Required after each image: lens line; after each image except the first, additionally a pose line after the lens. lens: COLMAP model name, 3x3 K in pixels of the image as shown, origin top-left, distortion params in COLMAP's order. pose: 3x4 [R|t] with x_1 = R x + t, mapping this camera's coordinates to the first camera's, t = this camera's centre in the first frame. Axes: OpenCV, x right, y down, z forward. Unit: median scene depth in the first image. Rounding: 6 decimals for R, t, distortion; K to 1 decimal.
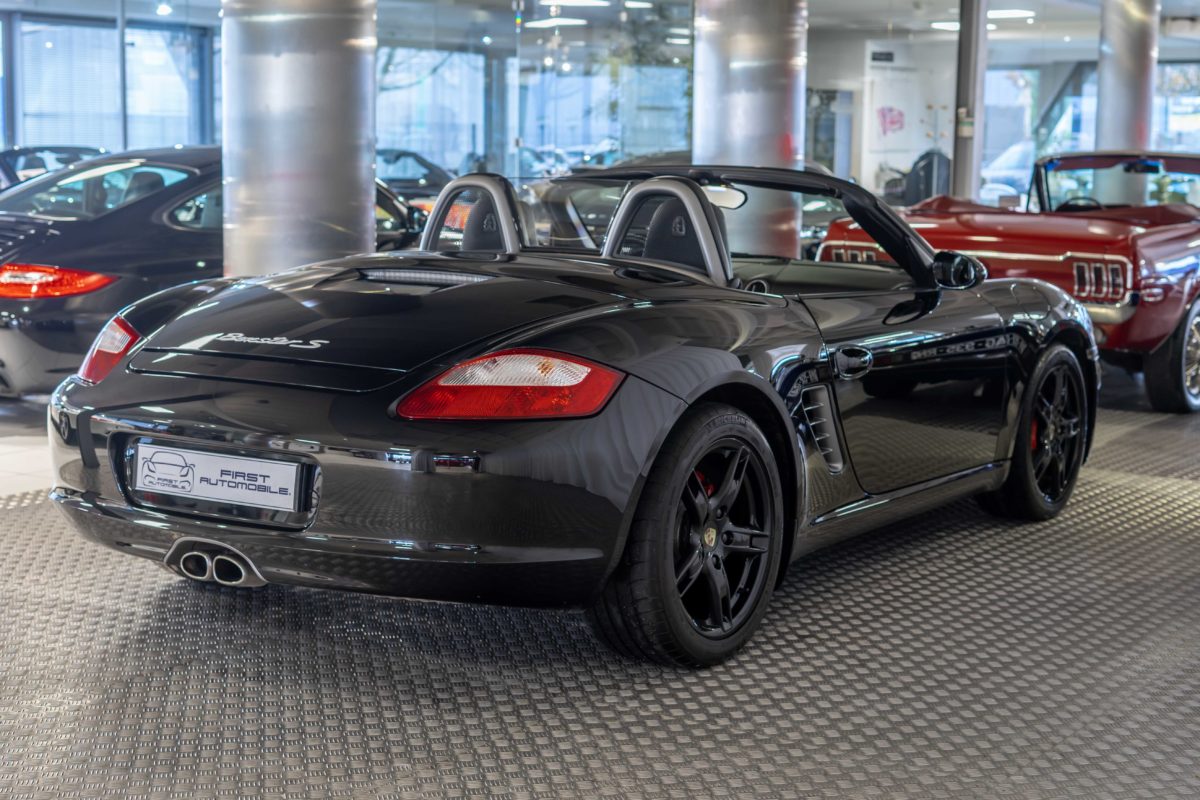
lens RADIAL K [[2143.1, 0, 657.2], [0, 2143.1, 412.8], [0, 0, 1]] dist [-0.033789, 0.000000]
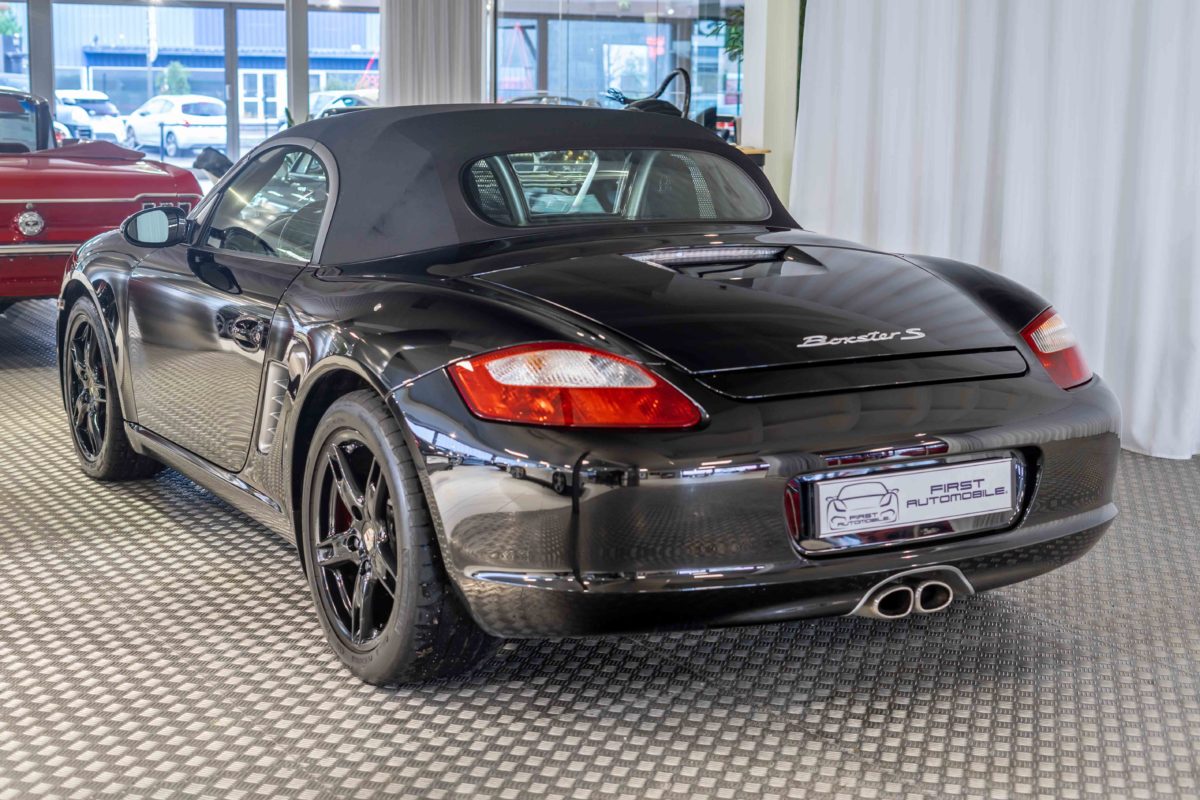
lens RADIAL K [[1886.2, 0, 600.3], [0, 1886.2, 387.0], [0, 0, 1]] dist [0.026218, 0.000000]
pose [[0.449869, -0.158073, 0.878994, -0.864201], [0.115119, 0.986265, 0.118446, -0.111445], [-0.885644, 0.047904, 0.461887, 0.696022]]
